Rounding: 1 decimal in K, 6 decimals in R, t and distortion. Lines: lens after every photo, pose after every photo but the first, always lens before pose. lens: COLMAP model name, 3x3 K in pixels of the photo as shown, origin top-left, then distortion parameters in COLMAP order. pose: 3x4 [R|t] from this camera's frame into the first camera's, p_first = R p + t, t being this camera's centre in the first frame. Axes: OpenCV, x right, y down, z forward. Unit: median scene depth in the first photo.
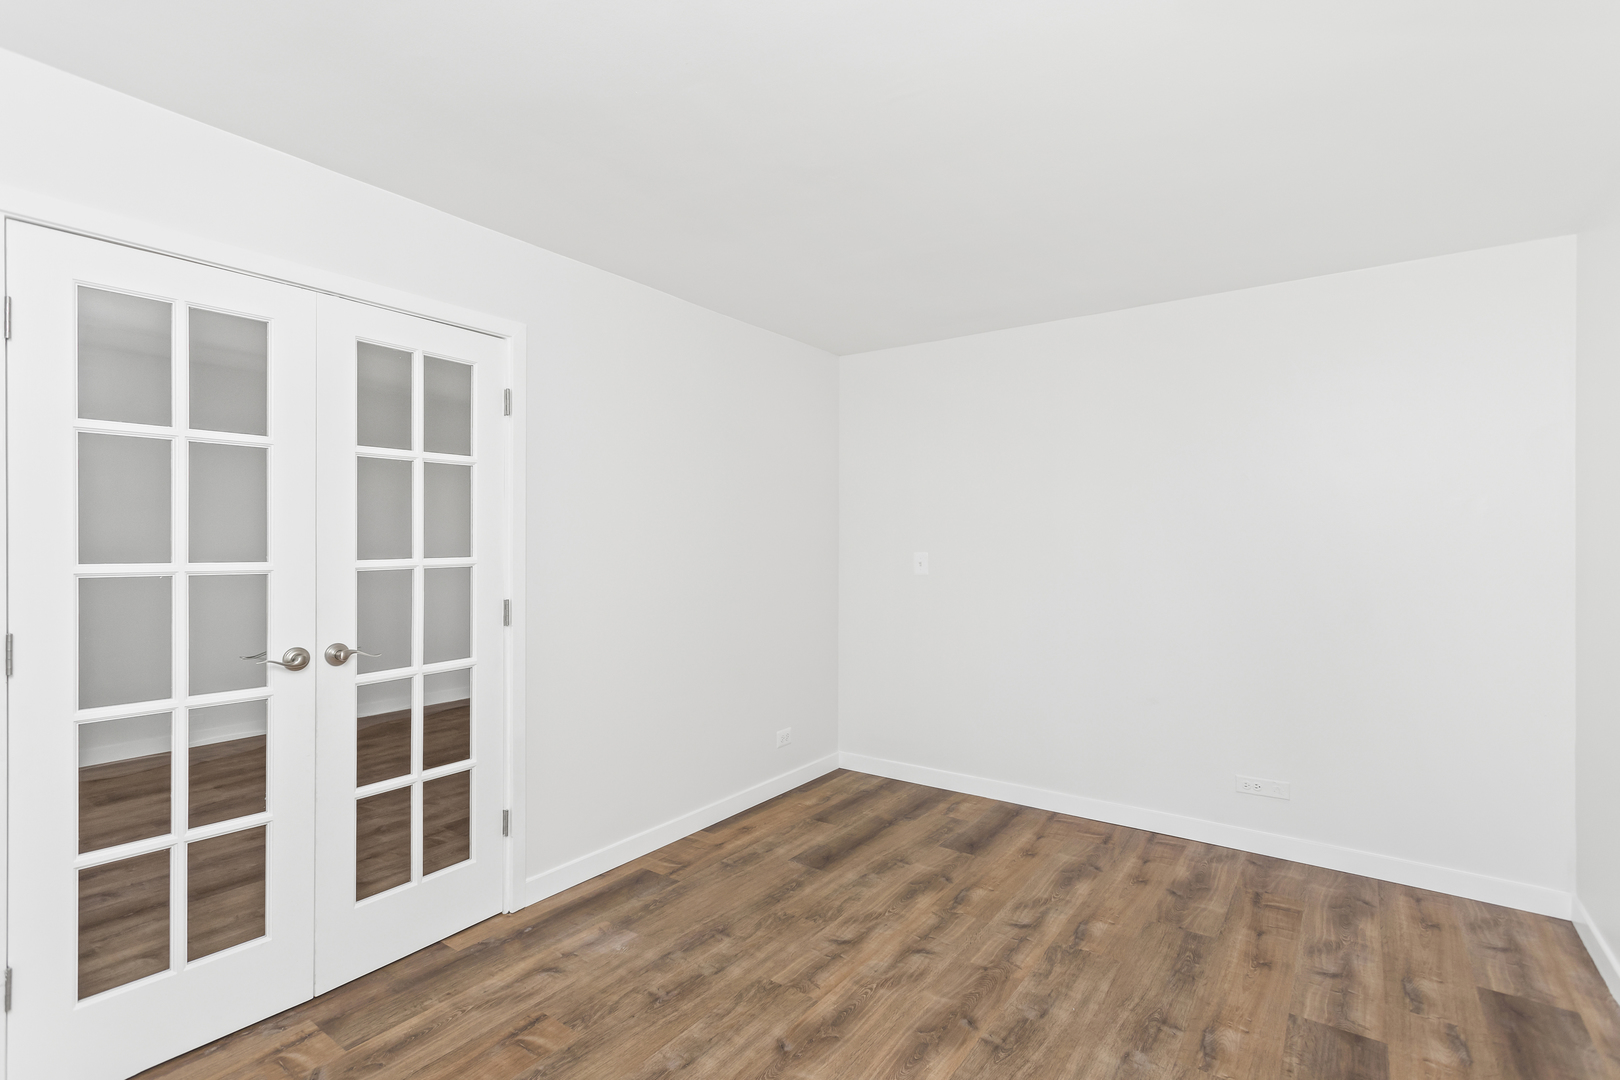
lens RADIAL K [[774.5, 0, 809.1], [0, 774.5, 539.9], [0, 0, 1]] dist [0.026289, 0.001504]
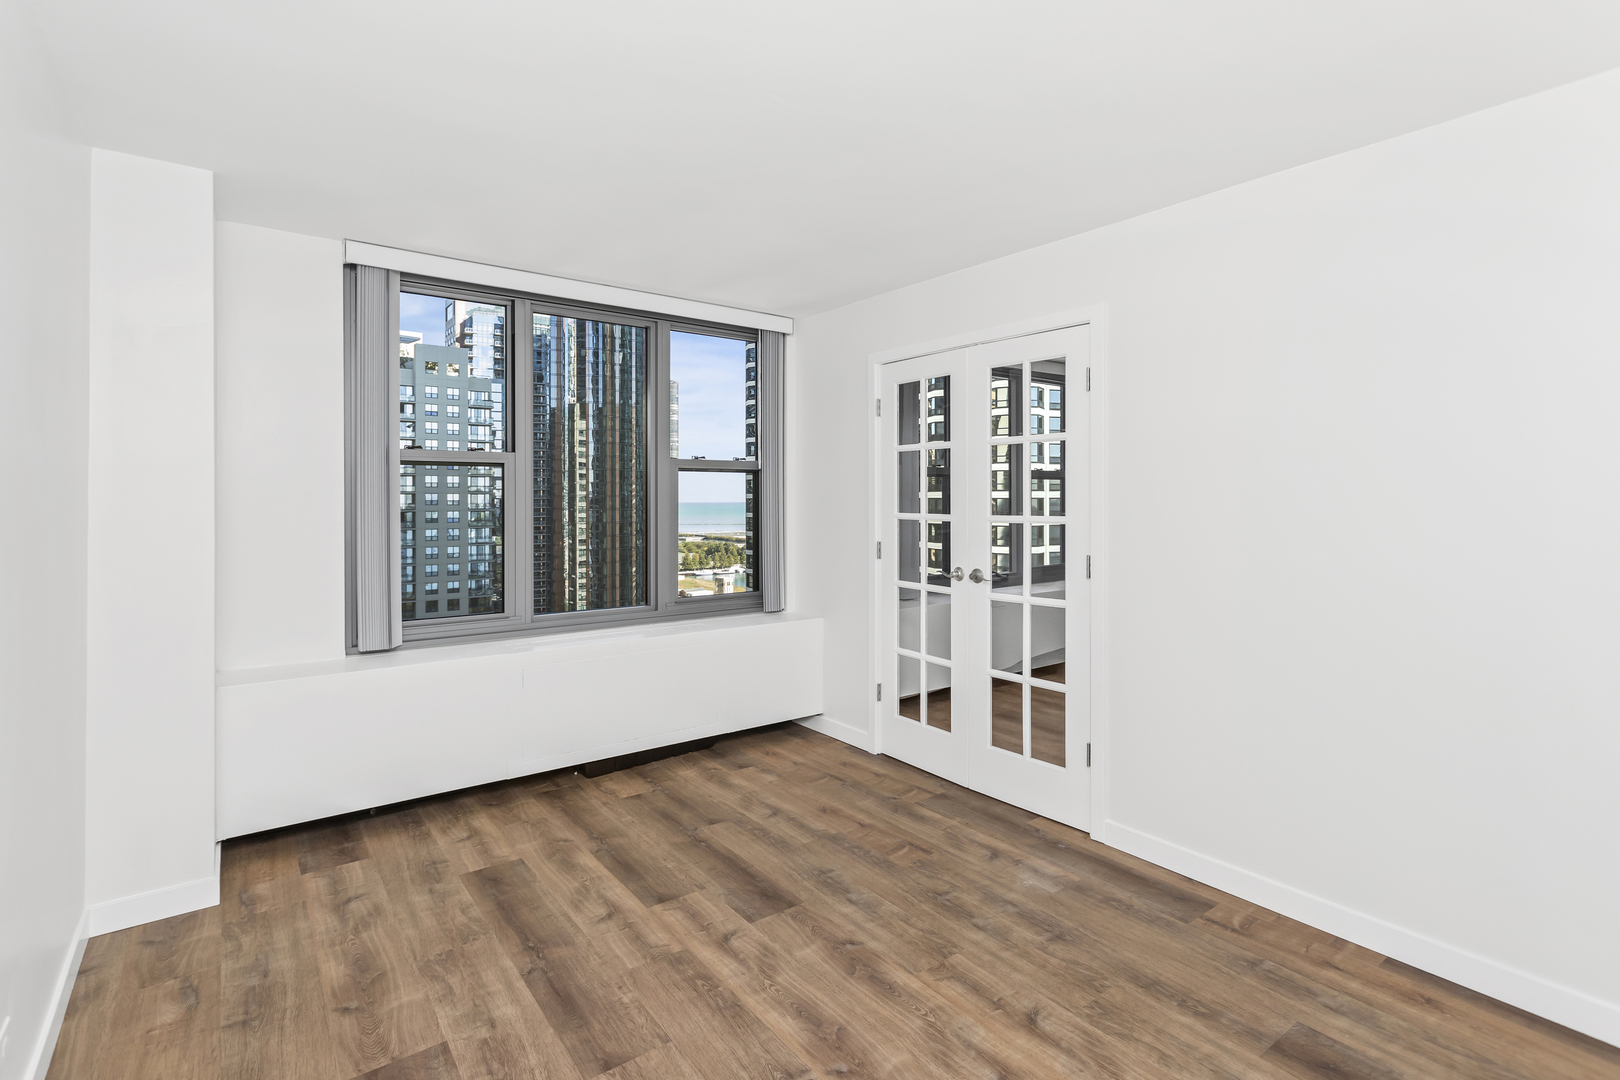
lens RADIAL K [[774.5, 0, 795.8], [0, 774.5, 508.8], [0, 0, 1]] dist [0.026289, 0.001504]
pose [[-0.320109, 0.001991, -0.947379, 0.890260], [0.002430, 0.999996, 0.001281, 0.011727], [0.947377, -0.001892, -0.320113, 1.075369]]
